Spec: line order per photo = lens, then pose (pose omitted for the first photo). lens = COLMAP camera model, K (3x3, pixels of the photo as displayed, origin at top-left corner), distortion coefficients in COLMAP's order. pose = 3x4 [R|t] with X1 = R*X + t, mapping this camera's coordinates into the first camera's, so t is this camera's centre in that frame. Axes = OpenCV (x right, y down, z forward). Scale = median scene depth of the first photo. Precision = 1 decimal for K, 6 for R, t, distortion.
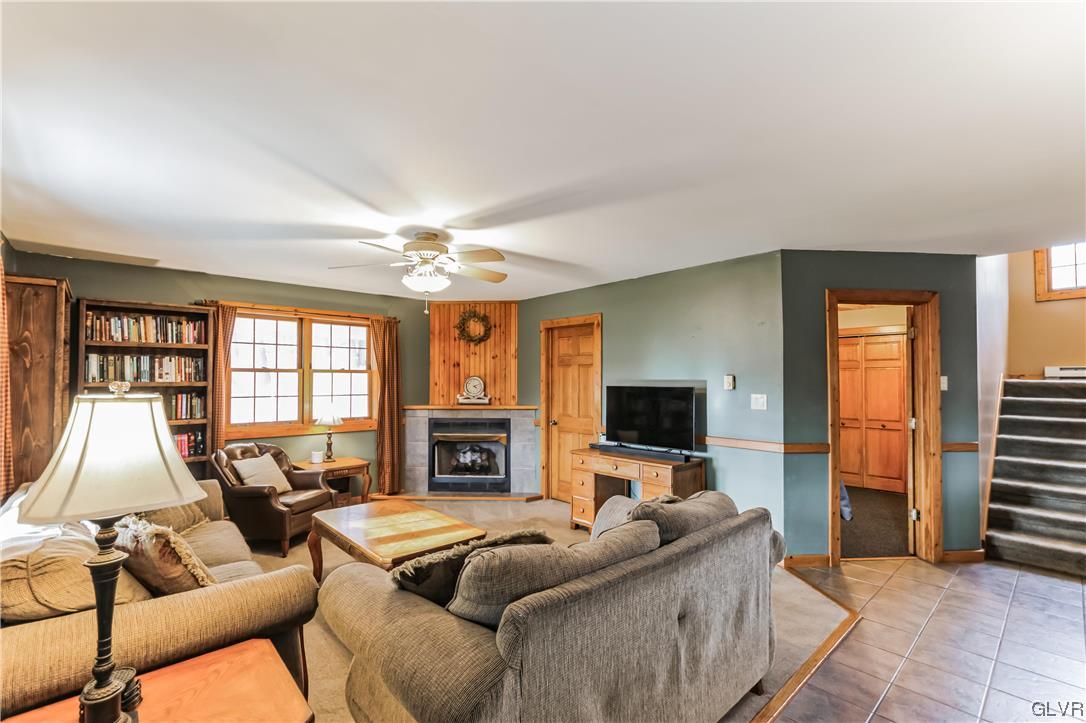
lens RADIAL K [[477.0, 0, 543.0], [0, 477.0, 361.5], [0, 0, 1]] dist [-0.000427, -0.000168]
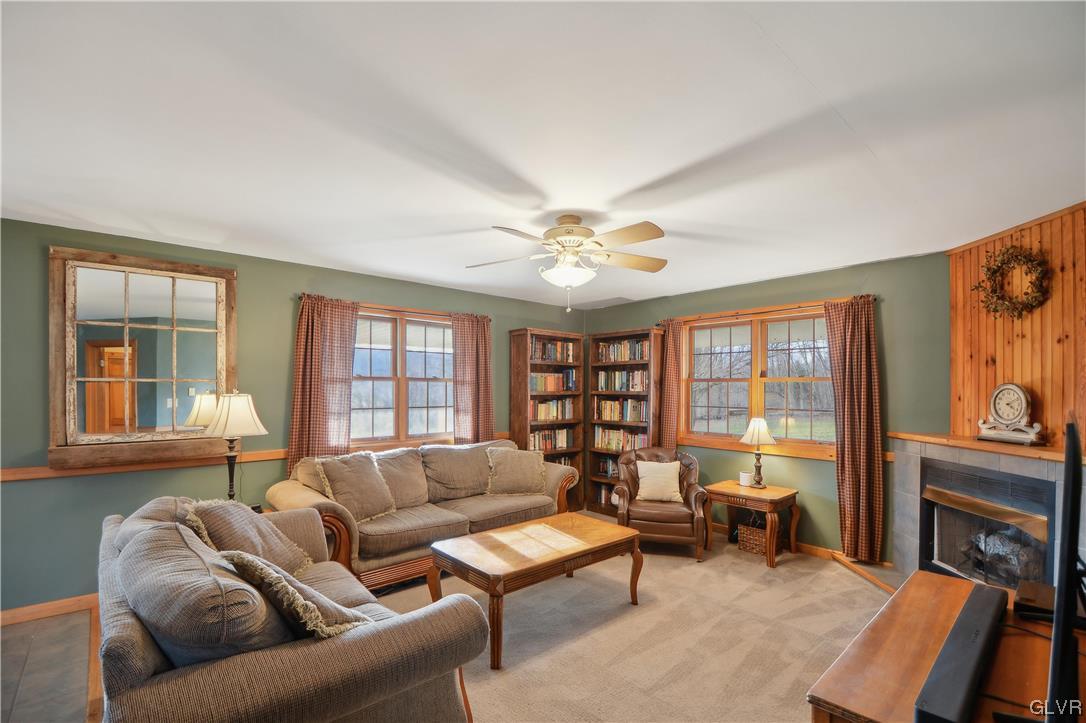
lens RADIAL K [[489.7, 0, 542.3], [0, 489.7, 378.0], [0, 0, 1]] dist [0.000436, -0.000042]
pose [[0.004479, -0.025624, -0.999662, 0.374713], [0.031429, 0.999181, -0.025471, 0.024827], [0.999496, -0.031305, 0.005281, 0.562517]]
